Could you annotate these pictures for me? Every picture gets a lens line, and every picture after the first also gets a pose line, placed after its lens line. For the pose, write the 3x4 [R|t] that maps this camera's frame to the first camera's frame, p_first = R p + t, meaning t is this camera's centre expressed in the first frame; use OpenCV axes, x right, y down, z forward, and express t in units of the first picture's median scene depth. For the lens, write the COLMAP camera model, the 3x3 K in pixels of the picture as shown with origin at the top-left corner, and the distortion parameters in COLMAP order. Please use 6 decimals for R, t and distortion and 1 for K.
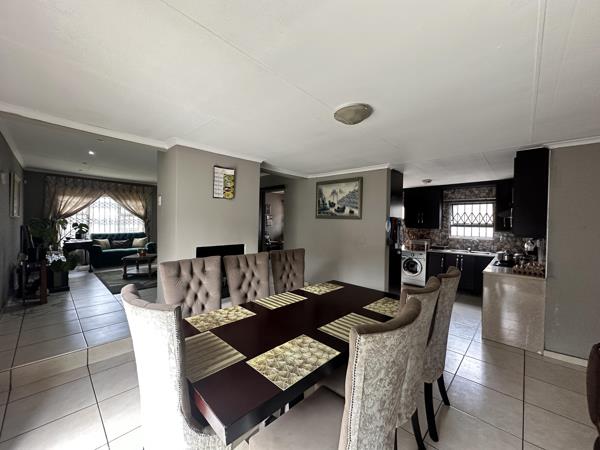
lens RADIAL K [[238.9, 0, 302.0], [0, 238.9, 225.2], [0, 0, 1]] dist [-0.000567, 0.000088]
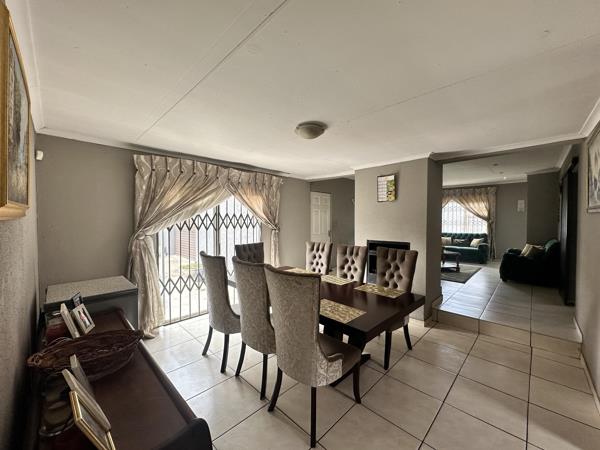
lens RADIAL K [[238.9, 0, 295.8], [0, 238.9, 228.3], [0, 0, 1]] dist [-0.000567, 0.000088]
pose [[-0.042612, 0.023436, -0.998817, 0.994548], [-0.022025, 0.999460, 0.024391, 0.001818], [0.998849, 0.023038, -0.042073, 0.686767]]
